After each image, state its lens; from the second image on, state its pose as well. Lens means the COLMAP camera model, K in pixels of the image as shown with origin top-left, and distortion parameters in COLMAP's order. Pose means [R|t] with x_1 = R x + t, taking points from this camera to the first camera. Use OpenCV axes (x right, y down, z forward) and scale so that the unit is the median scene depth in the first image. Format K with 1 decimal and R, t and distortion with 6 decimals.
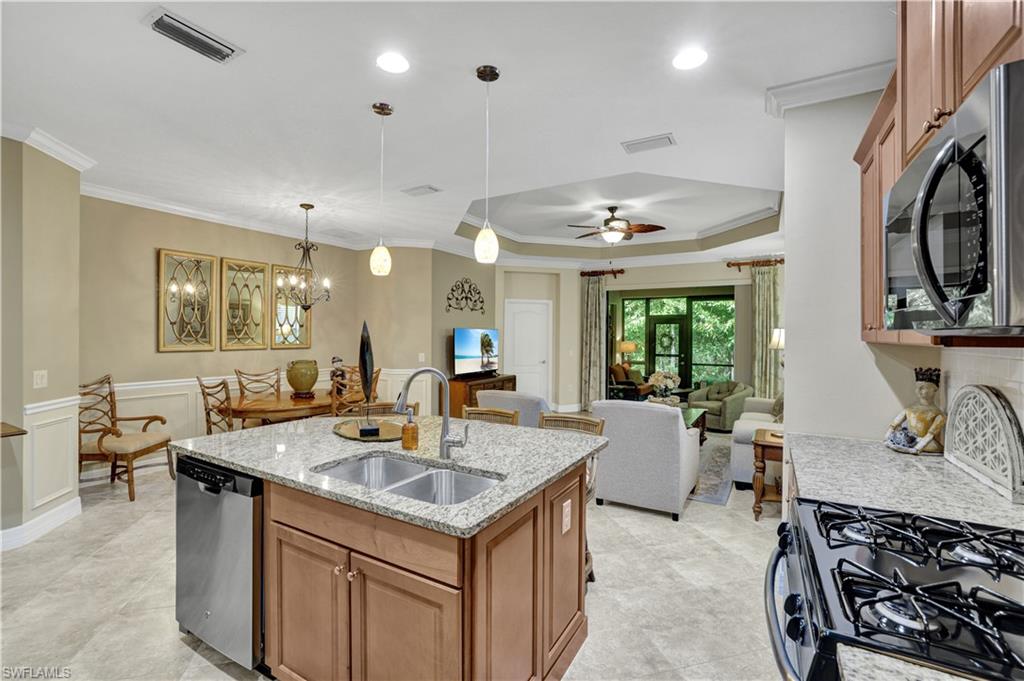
lens RADIAL K [[448.4, 0, 512.1], [0, 448.4, 335.4], [0, 0, 1]] dist [-0.046291, 0.019949]
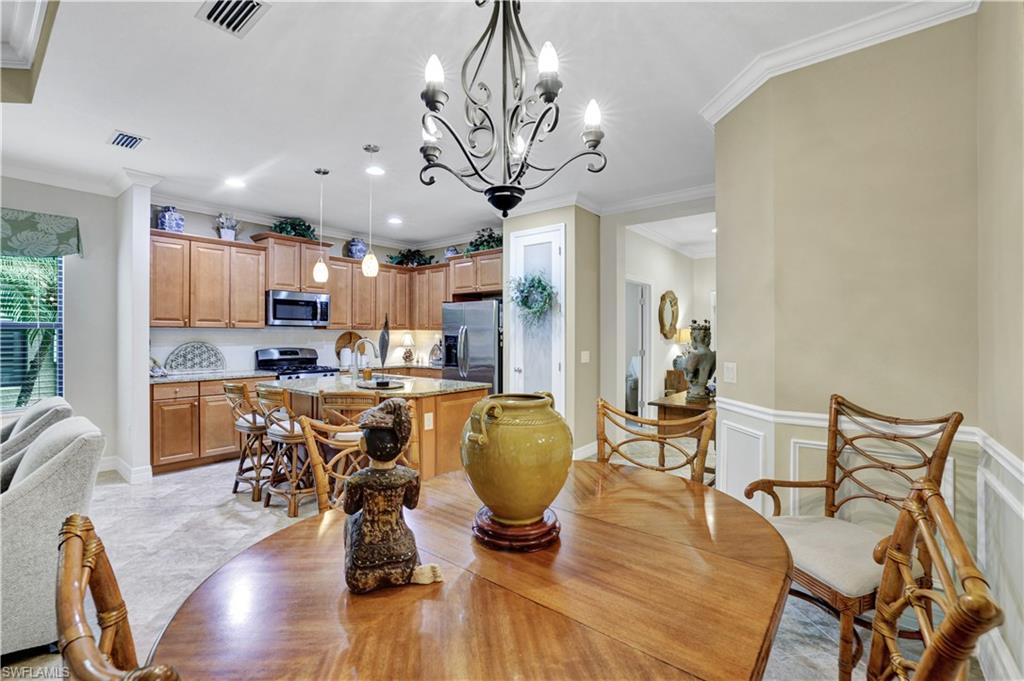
lens RADIAL K [[448.4, 0, 512.1], [0, 448.4, 335.4], [0, 0, 1]] dist [-0.046291, 0.019949]
pose [[-0.989312, -0.006994, 0.145646, -0.327835], [-0.007355, 0.999971, -0.001939, 0.012680], [-0.145628, -0.002990, -0.989335, 0.813853]]
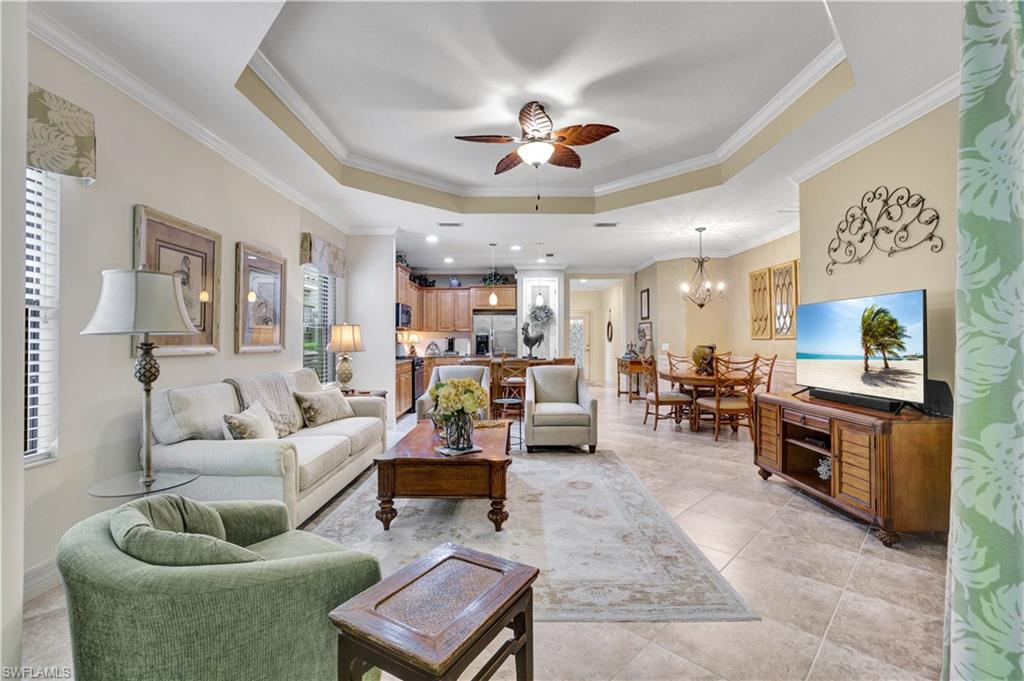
lens RADIAL K [[448.4, 0, 512.1], [0, 448.4, 335.4], [0, 0, 1]] dist [-0.046291, 0.019949]
pose [[-0.866133, -0.011604, -0.499679, 0.442302], [-0.004707, 0.999876, -0.015060, 0.031090], [0.499791, -0.010692, -0.866080, 1.197841]]
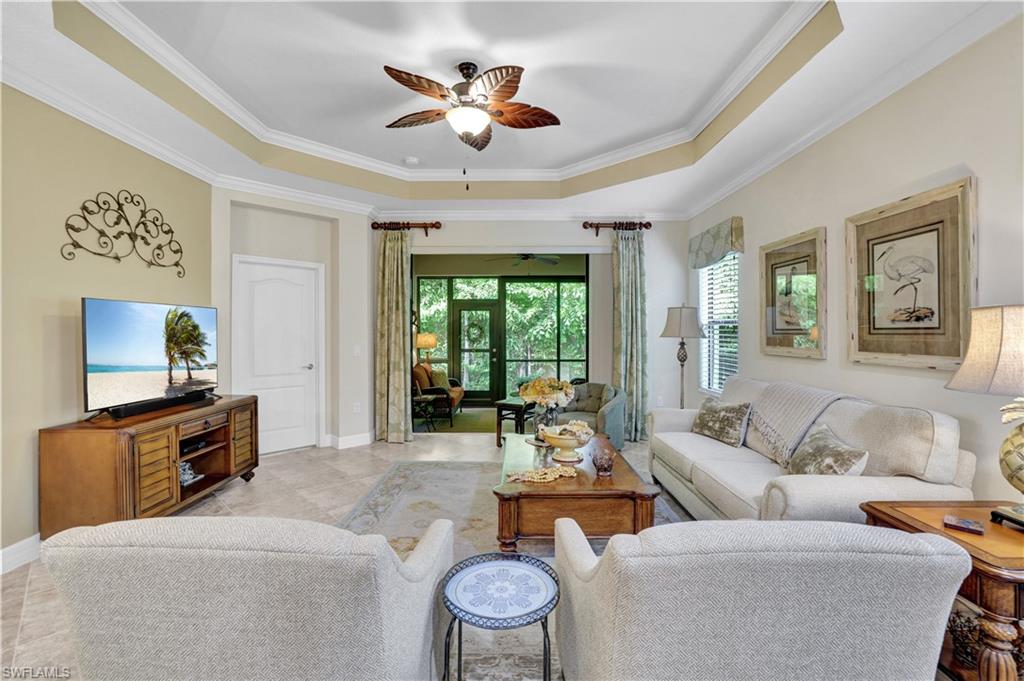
lens RADIAL K [[448.4, 0, 512.1], [0, 448.4, 335.4], [0, 0, 1]] dist [-0.046291, 0.019949]
pose [[0.862865, -0.010924, 0.505316, 0.005420], [0.006972, 0.999929, 0.009711, 0.016034], [-0.505386, -0.004856, 0.862880, 0.418043]]
